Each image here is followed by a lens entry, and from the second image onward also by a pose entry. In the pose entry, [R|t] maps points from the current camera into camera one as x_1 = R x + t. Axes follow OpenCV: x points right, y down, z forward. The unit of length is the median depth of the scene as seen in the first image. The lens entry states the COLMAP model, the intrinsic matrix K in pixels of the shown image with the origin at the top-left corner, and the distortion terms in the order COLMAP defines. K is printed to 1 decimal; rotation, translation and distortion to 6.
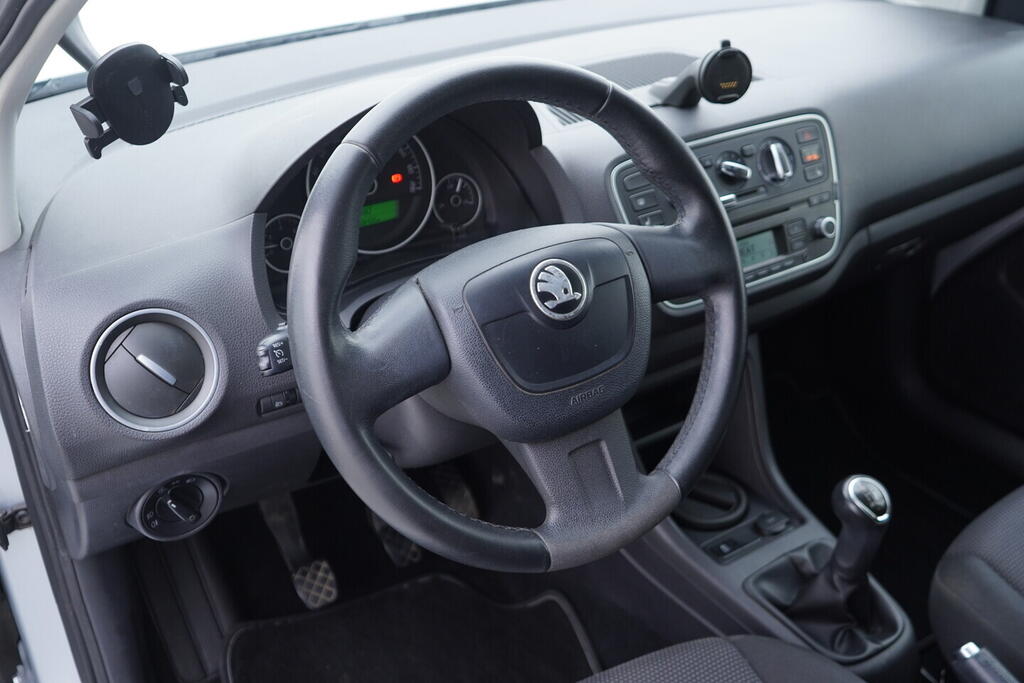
lens RADIAL K [[1084.1, 0, 514.6], [0, 1084.1, 345.2], [0, 0, 1]] dist [0.006660, 0.000000]
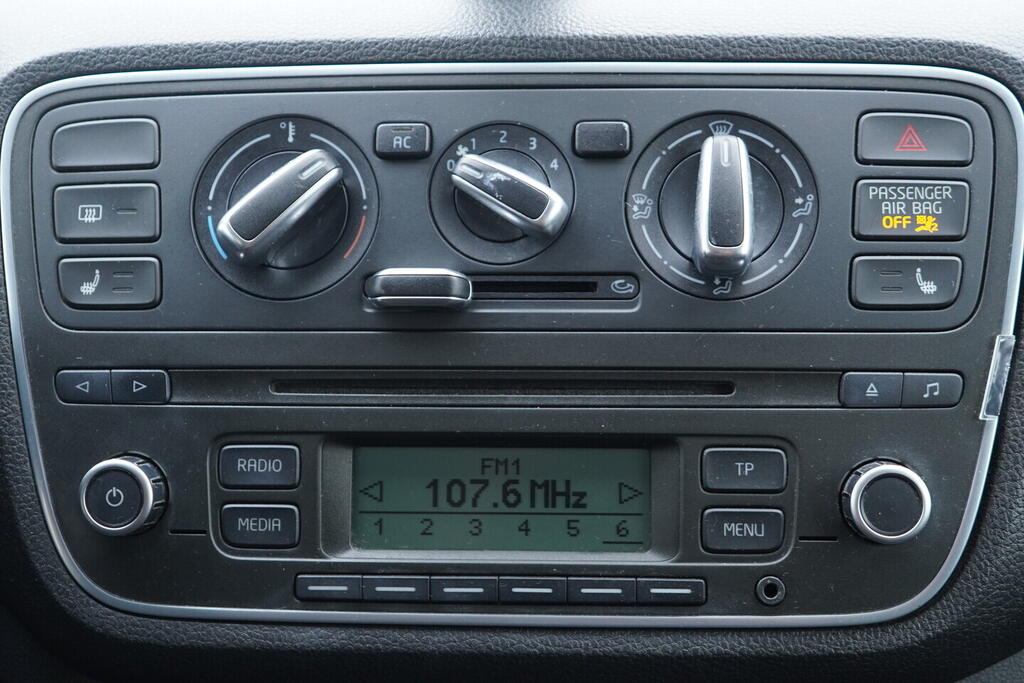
lens RADIAL K [[1084.1, 0, 518.1], [0, 1084.1, 344.0], [0, 0, 1]] dist [0.006660, 0.000000]
pose [[0.799888, 0.196027, -0.567232, 0.361574], [-0.292338, 0.952706, -0.083002, -0.100403], [0.524135, 0.232216, 0.819365, 0.769704]]
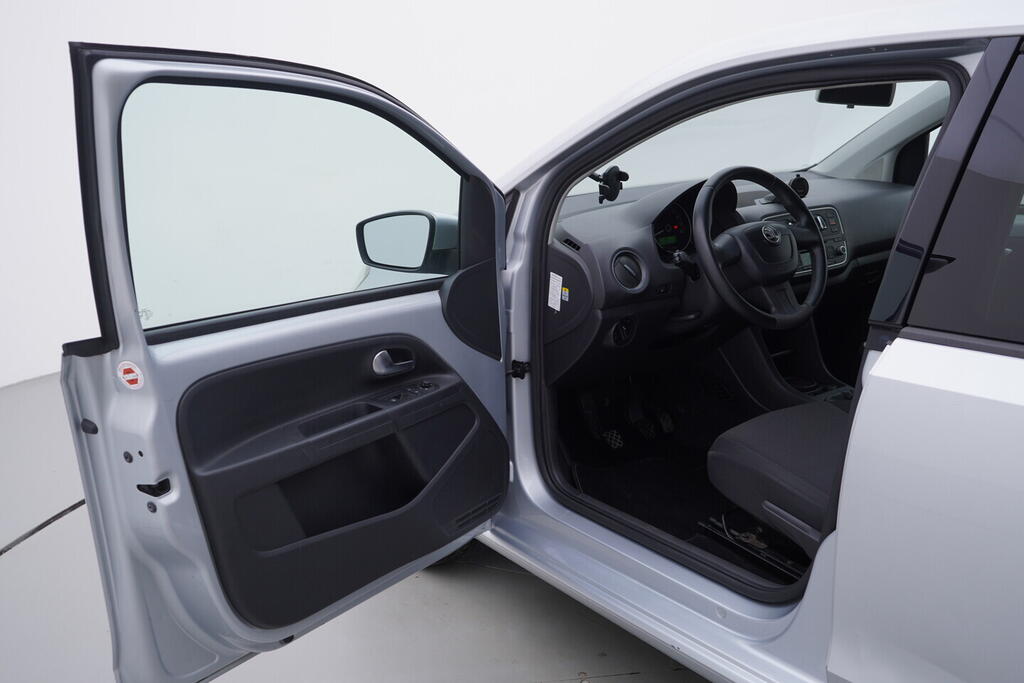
lens RADIAL K [[1084.1, 0, 510.1], [0, 1084.1, 339.4], [0, 0, 1]] dist [0.006660, 0.000000]
pose [[0.998038, -0.026225, 0.056849, -0.610608], [0.039814, 0.966631, -0.253058, 0.684546], [-0.048316, 0.254825, 0.965779, -1.283727]]
